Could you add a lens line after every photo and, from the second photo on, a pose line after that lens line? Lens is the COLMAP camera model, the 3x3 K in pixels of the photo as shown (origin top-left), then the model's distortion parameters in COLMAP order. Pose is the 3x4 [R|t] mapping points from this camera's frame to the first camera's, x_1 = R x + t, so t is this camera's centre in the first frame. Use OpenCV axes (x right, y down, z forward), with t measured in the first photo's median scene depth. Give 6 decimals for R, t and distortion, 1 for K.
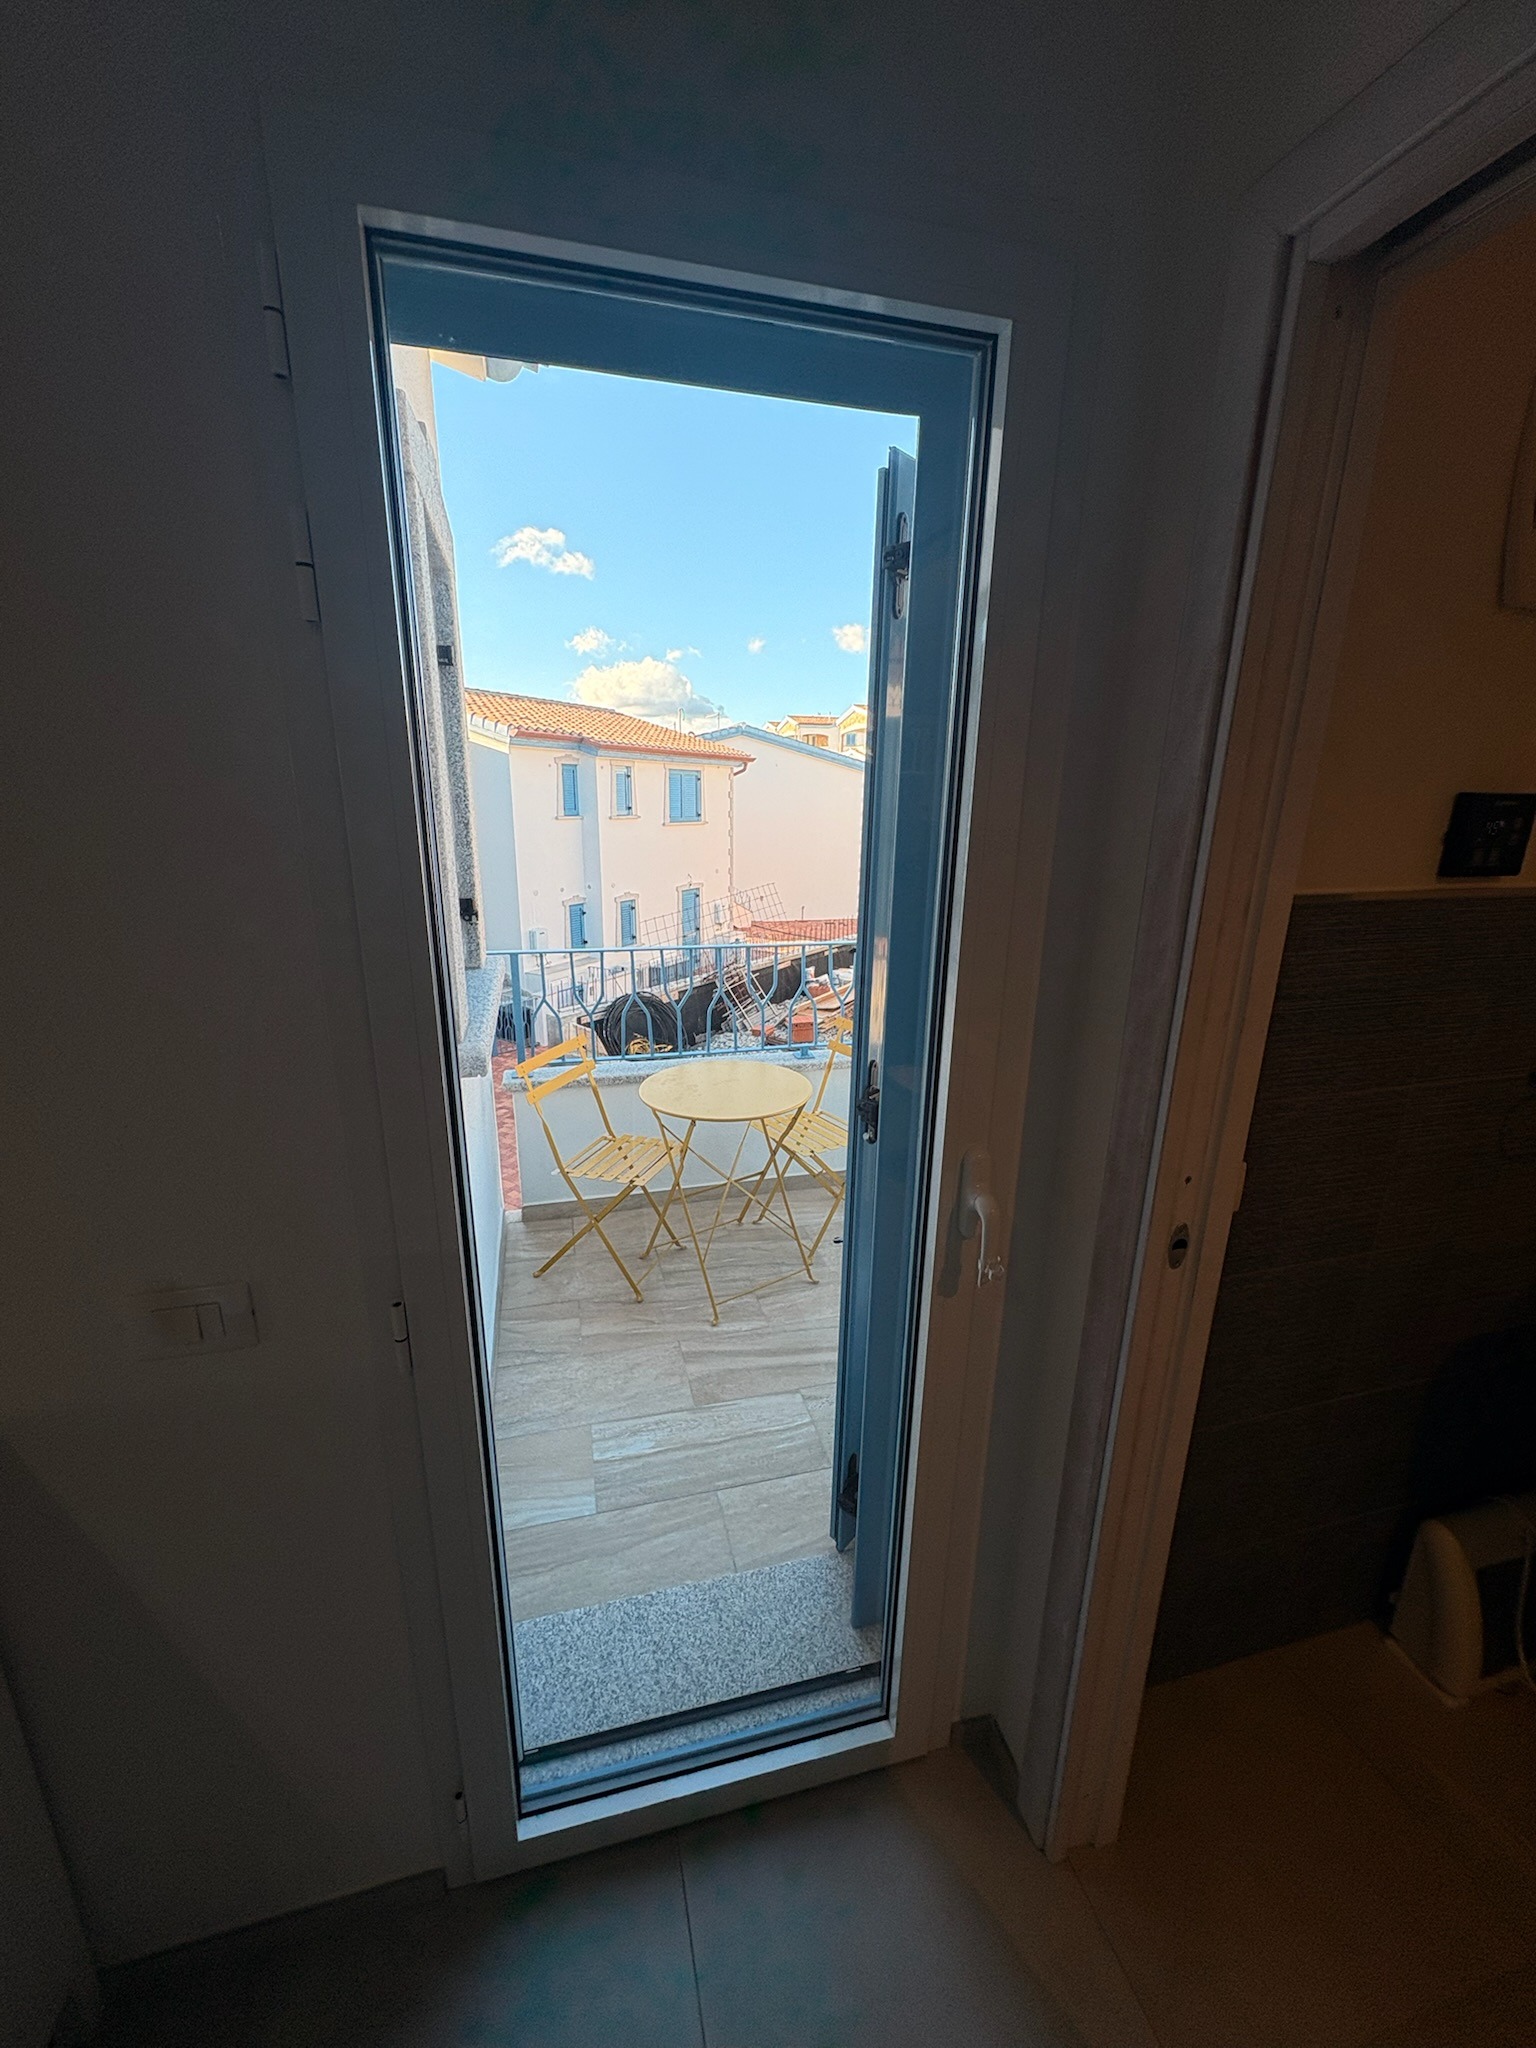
lens RADIAL K [[814.7, 0, 766.6], [0, 814.7, 1020.6], [0, 0, 1]] dist [-0.000399, 0.000313]
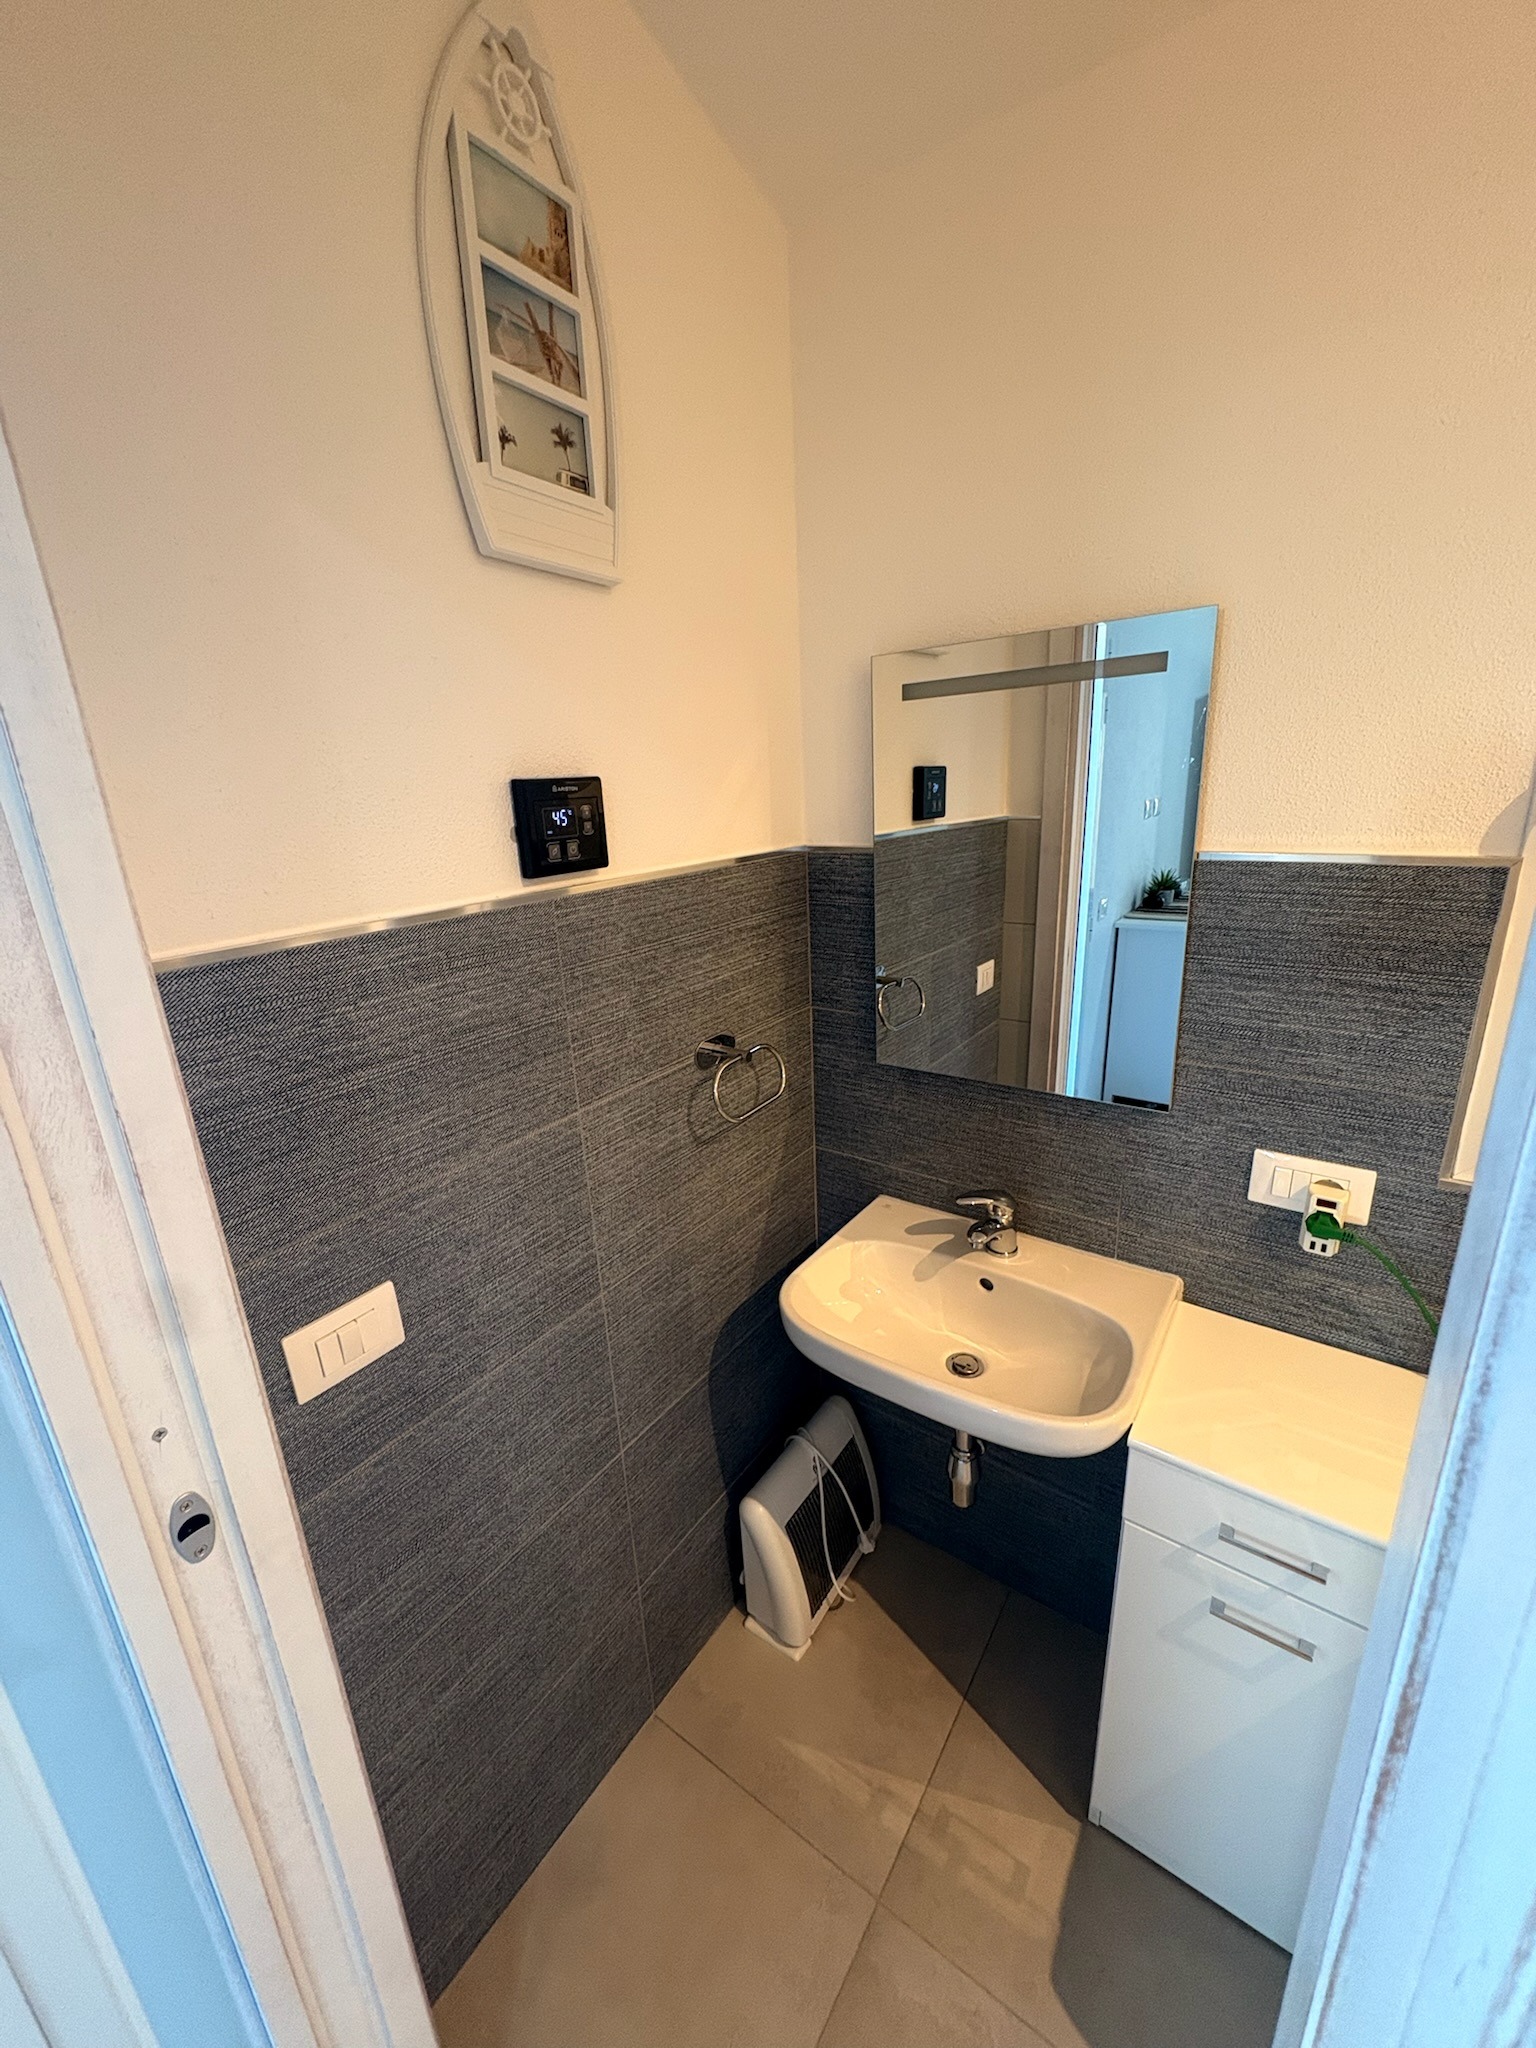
lens RADIAL K [[814.7, 0, 760.7], [0, 814.7, 1028.3], [0, 0, 1]] dist [-0.000399, 0.000313]
pose [[0.769802, -0.234682, 0.593573, 0.110604], [0.230518, 0.969408, 0.084319, -0.009221], [-0.595203, 0.071921, 0.800351, 0.042217]]
